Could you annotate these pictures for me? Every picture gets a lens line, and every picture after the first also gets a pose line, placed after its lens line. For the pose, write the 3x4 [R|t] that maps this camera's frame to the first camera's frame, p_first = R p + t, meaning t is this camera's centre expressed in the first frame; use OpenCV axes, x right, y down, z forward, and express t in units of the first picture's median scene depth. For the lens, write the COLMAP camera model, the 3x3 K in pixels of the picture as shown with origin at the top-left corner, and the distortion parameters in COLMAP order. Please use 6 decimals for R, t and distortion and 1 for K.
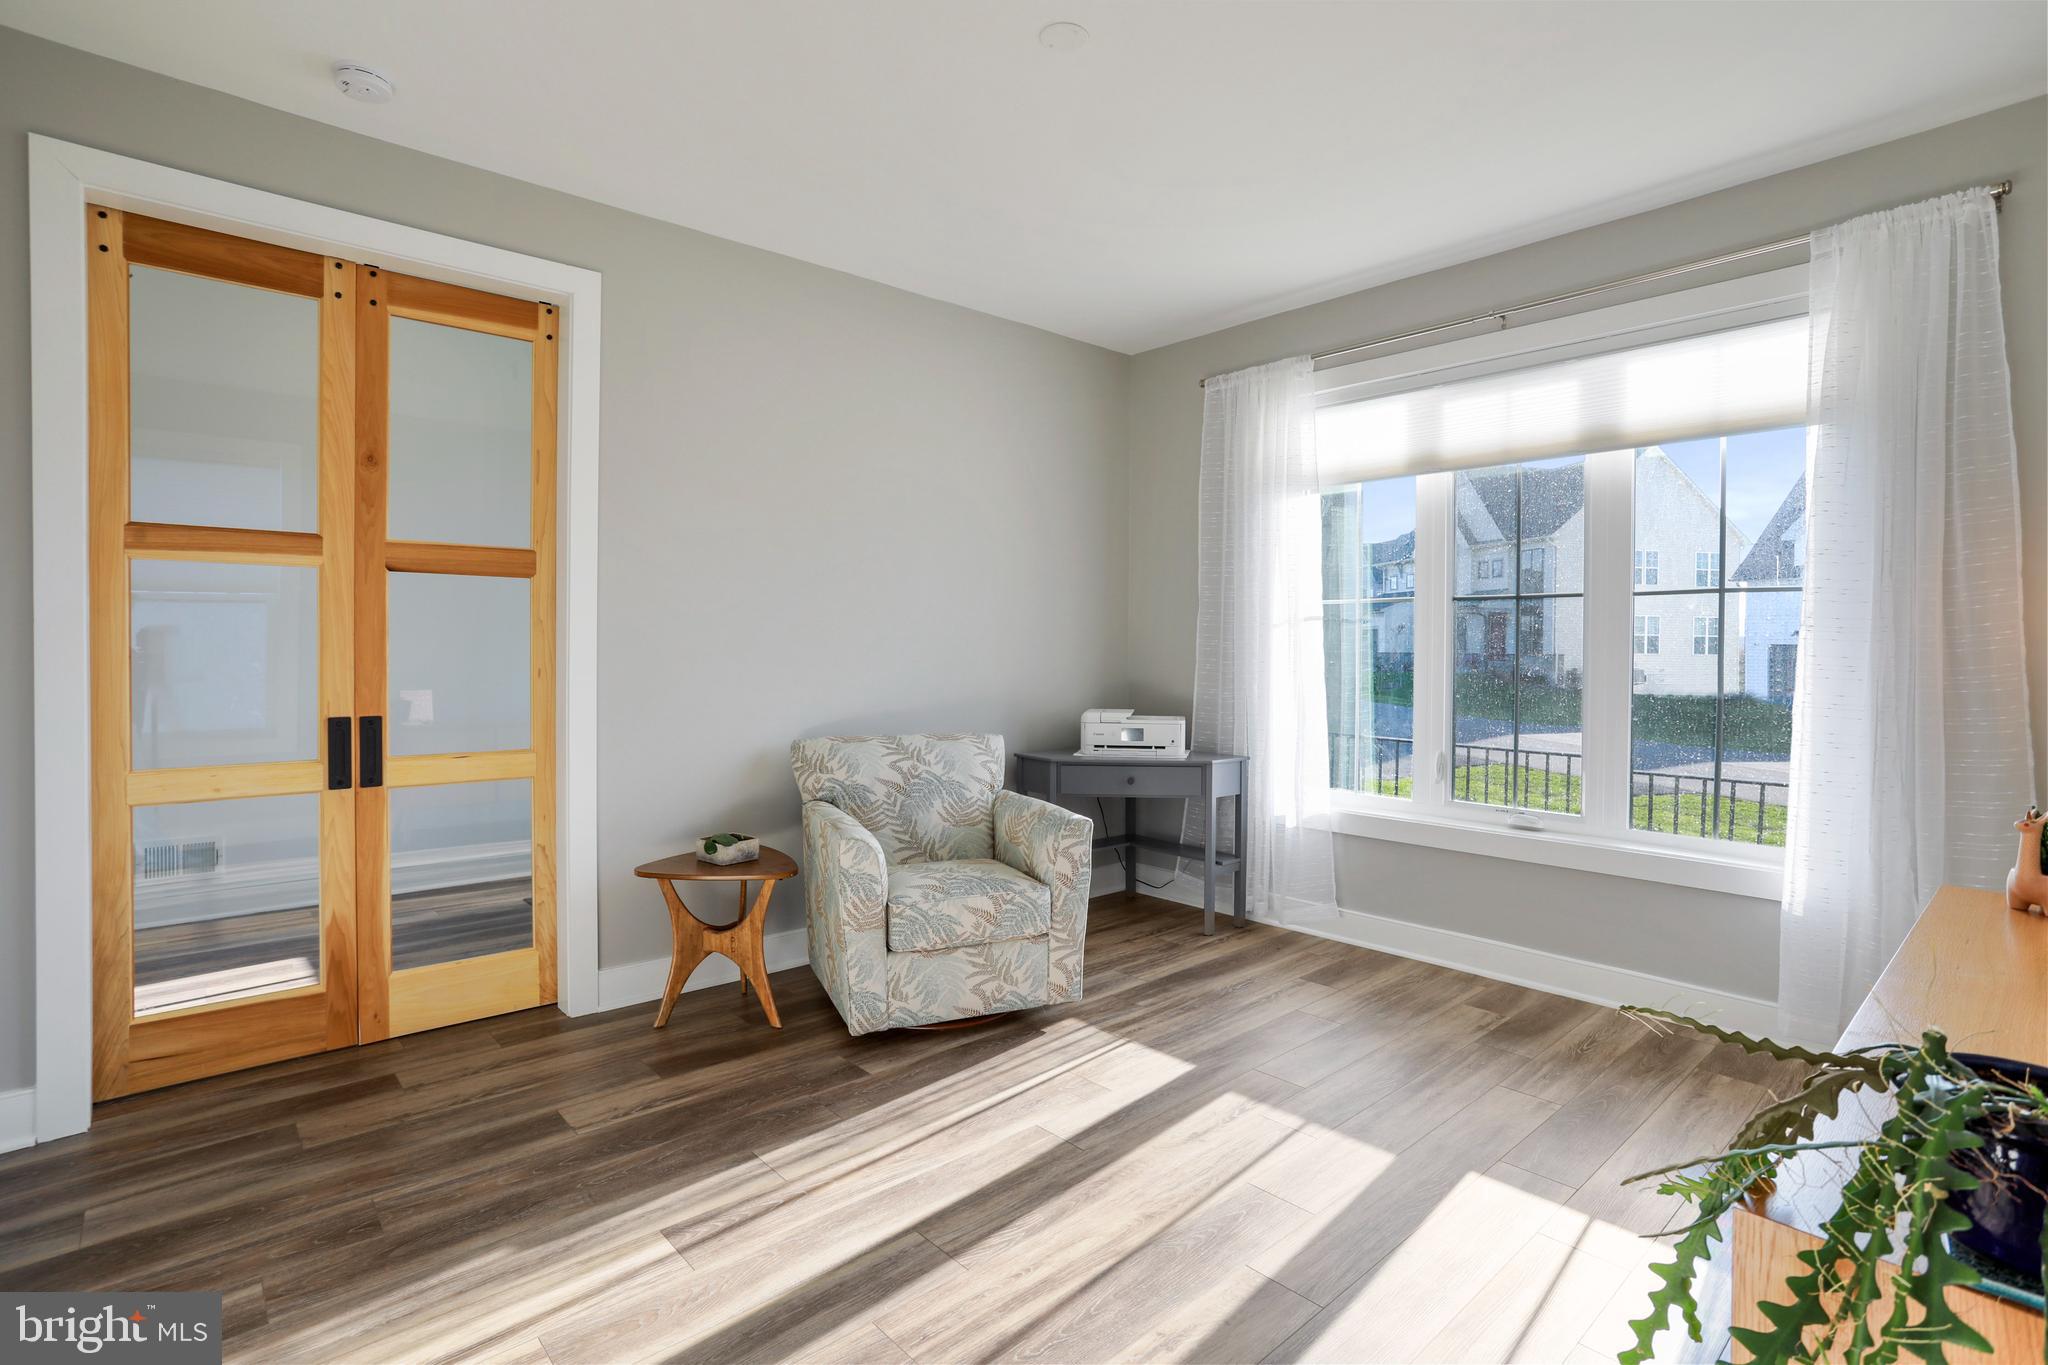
lens RADIAL K [[985.8, 0, 1037.0], [0, 985.8, 667.3], [0, 0, 1]] dist [-0.035824, 0.000868]
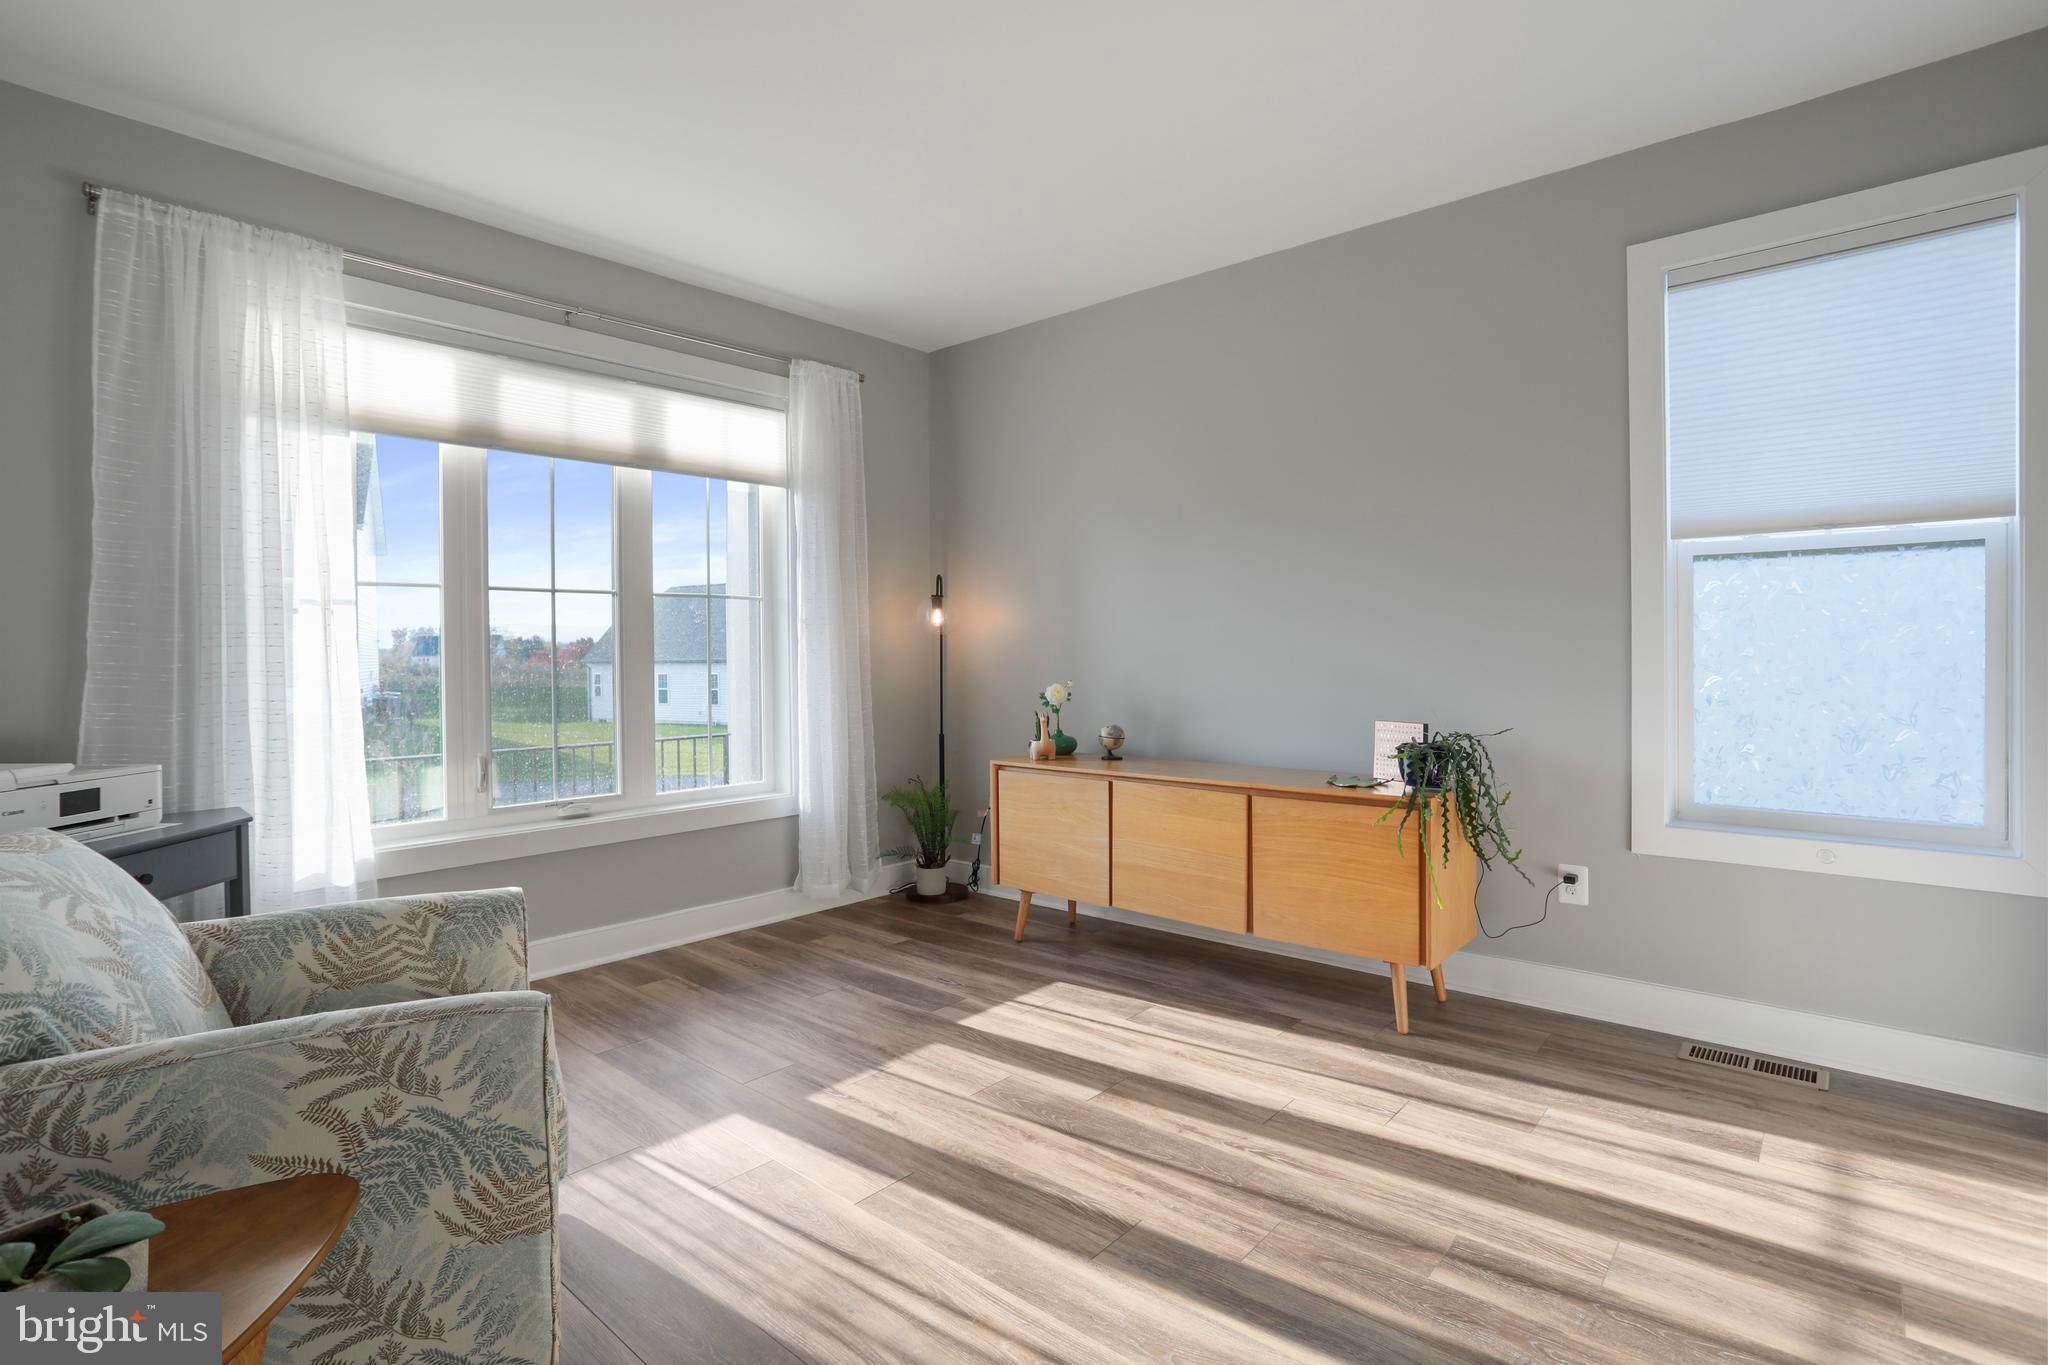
lens RADIAL K [[985.8, 0, 1037.0], [0, 985.8, 667.3], [0, 0, 1]] dist [-0.035824, 0.000868]
pose [[-0.124660, -0.028338, 0.991795, -0.733077], [0.016865, 0.999387, 0.030675, -0.020296], [-0.992056, 0.020551, -0.124106, 0.811057]]
